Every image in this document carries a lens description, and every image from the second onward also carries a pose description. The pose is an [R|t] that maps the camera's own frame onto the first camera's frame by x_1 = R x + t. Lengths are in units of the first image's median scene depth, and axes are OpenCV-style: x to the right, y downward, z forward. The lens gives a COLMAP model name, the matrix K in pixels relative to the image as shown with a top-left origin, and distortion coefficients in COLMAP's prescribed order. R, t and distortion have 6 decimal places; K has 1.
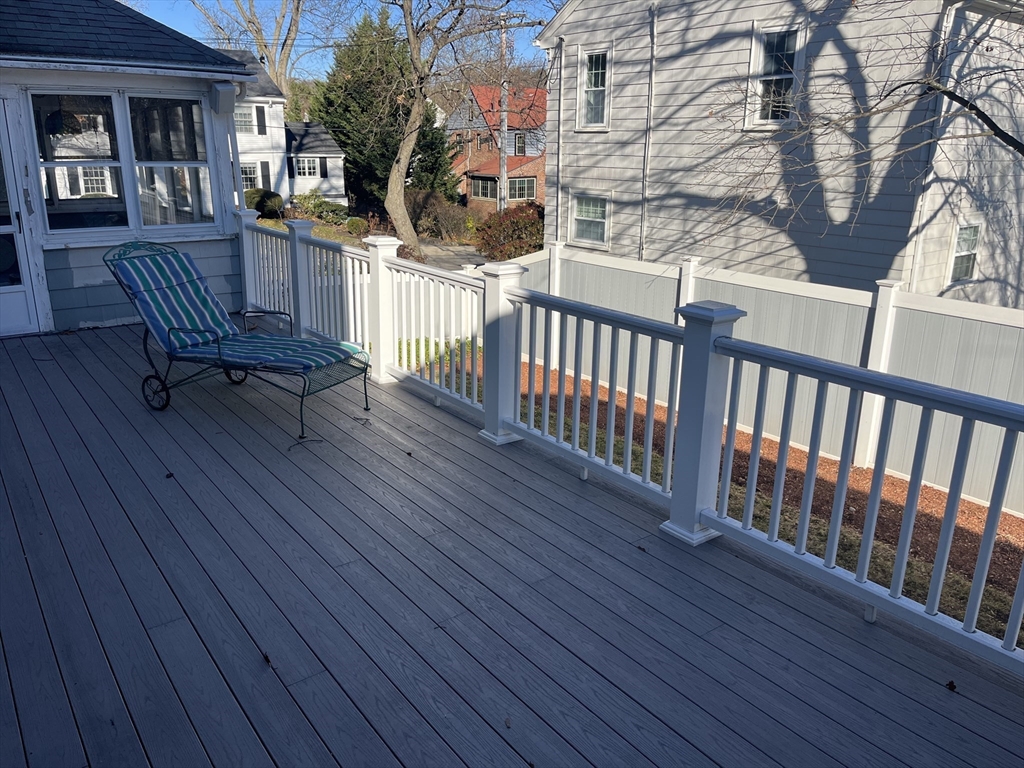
lens RADIAL K [[776.6, 0, 515.3], [0, 776.6, 382.0], [0, 0, 1]] dist [0.031769, -0.050701]
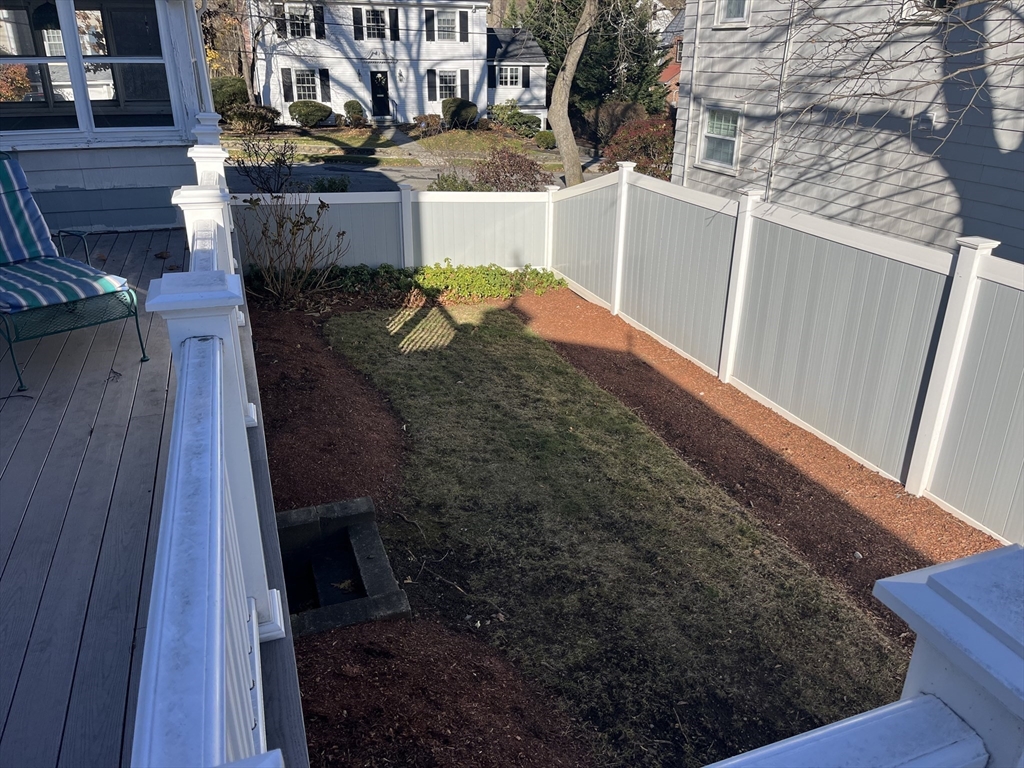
lens RADIAL K [[776.6, 0, 505.9], [0, 776.6, 384.9], [0, 0, 1]] dist [0.031769, -0.050701]
pose [[0.957050, 0.113085, -0.266958, 0.128873], [-0.084325, 0.989560, 0.116876, -0.022067], [0.277388, -0.089345, 0.956595, 0.100650]]
